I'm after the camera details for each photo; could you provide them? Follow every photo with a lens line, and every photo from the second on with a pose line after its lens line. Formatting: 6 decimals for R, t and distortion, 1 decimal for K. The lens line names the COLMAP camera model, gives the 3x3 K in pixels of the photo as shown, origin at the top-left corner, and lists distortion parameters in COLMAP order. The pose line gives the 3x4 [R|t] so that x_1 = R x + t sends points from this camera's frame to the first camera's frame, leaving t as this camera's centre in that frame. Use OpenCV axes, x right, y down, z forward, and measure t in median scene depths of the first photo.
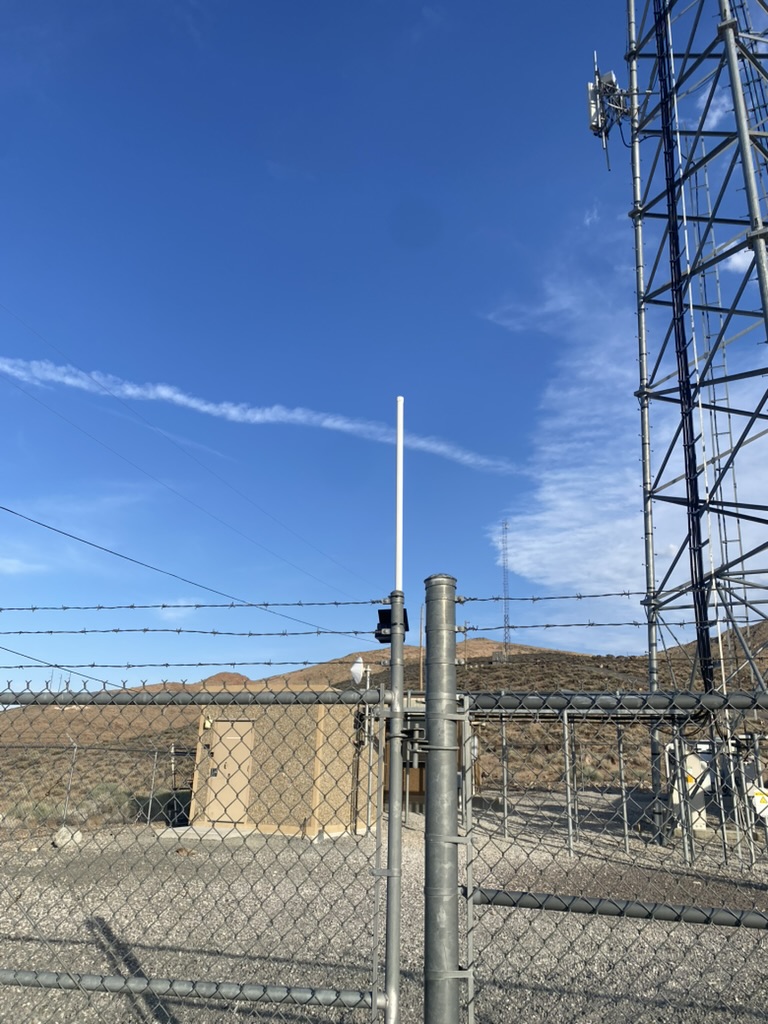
lens RADIAL K [[753.5, 0, 377.2], [0, 753.5, 503.8], [0, 0, 1]] dist [0.003441, -0.009790]
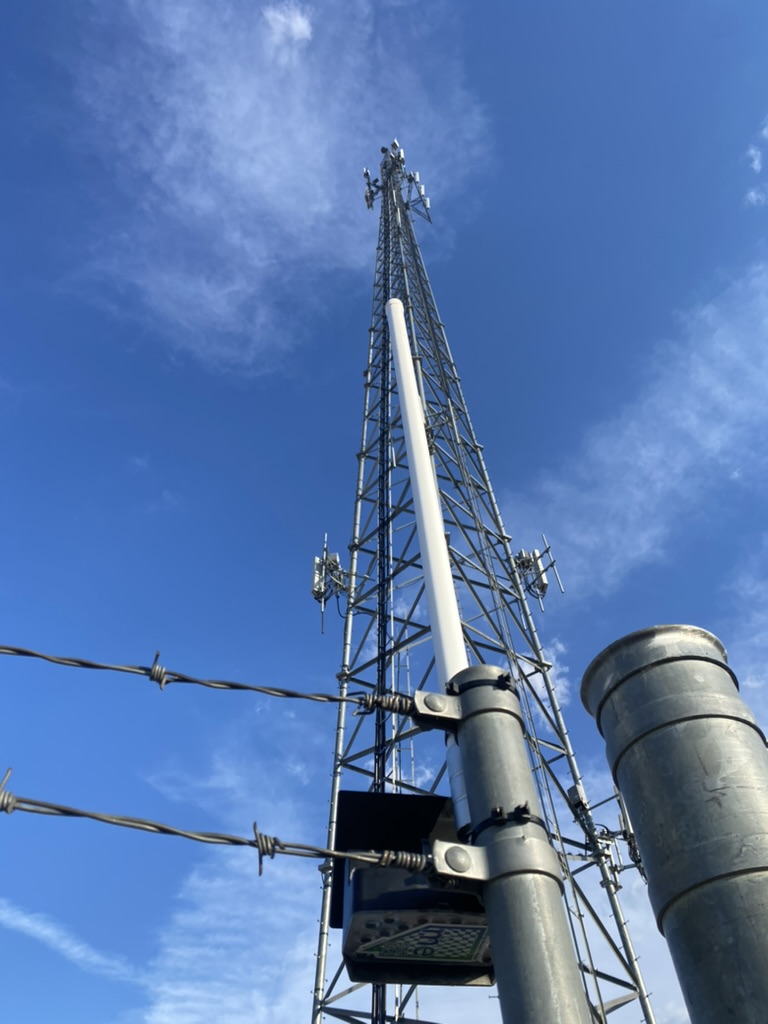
lens RADIAL K [[753.5, 0, 377.2], [0, 753.5, 503.8], [0, 0, 1]] dist [0.003441, -0.009790]
pose [[0.892367, 0.326059, 0.312036, -0.009842], [-0.087398, 0.803162, -0.589315, 0.024340], [-0.442767, 0.498614, 0.745212, 0.100509]]
